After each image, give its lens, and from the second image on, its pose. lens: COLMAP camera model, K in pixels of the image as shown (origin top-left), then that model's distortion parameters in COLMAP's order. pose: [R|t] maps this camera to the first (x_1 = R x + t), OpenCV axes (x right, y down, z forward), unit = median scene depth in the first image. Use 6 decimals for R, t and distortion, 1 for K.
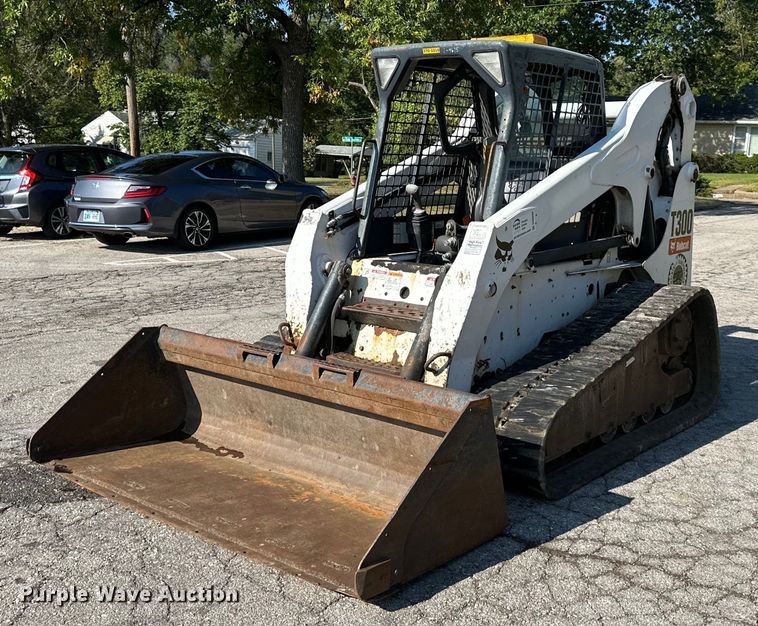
lens RADIAL K [[879.4, 0, 451.1], [0, 879.4, 312.7], [0, 0, 1]] dist [0.133395, -0.158149]
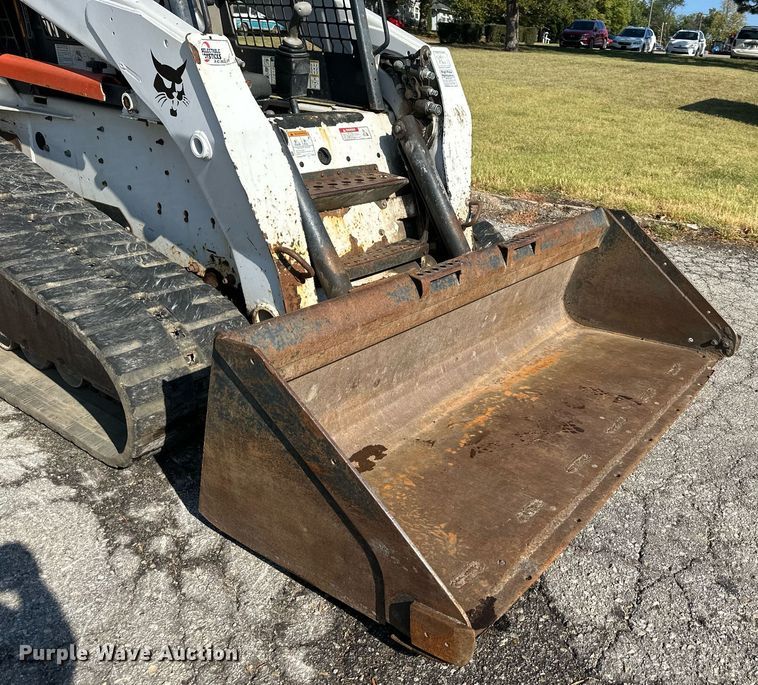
lens RADIAL K [[662.4, 0, 488.8], [0, 662.4, 358.1], [0, 0, 1]] dist [0.131140, -0.216119]
pose [[-0.068483, -0.443379, 0.893714, -0.647403], [0.104964, 0.887643, 0.448410, -0.112055], [-0.992115, 0.124516, -0.014250, 0.899134]]
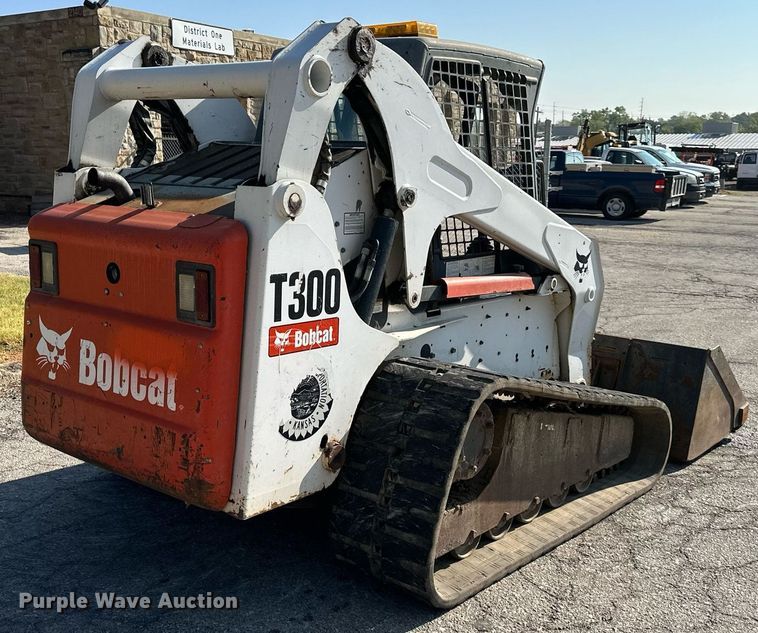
lens RADIAL K [[886.6, 0, 337.6], [0, 886.6, 316.9], [0, 0, 1]] dist [0.103430, -0.019910]
pose [[-0.995757, -0.063364, 0.066730, 0.047866], [-0.036711, 0.938491, 0.343346, -0.376430], [-0.084381, 0.339439, -0.936836, 2.066955]]
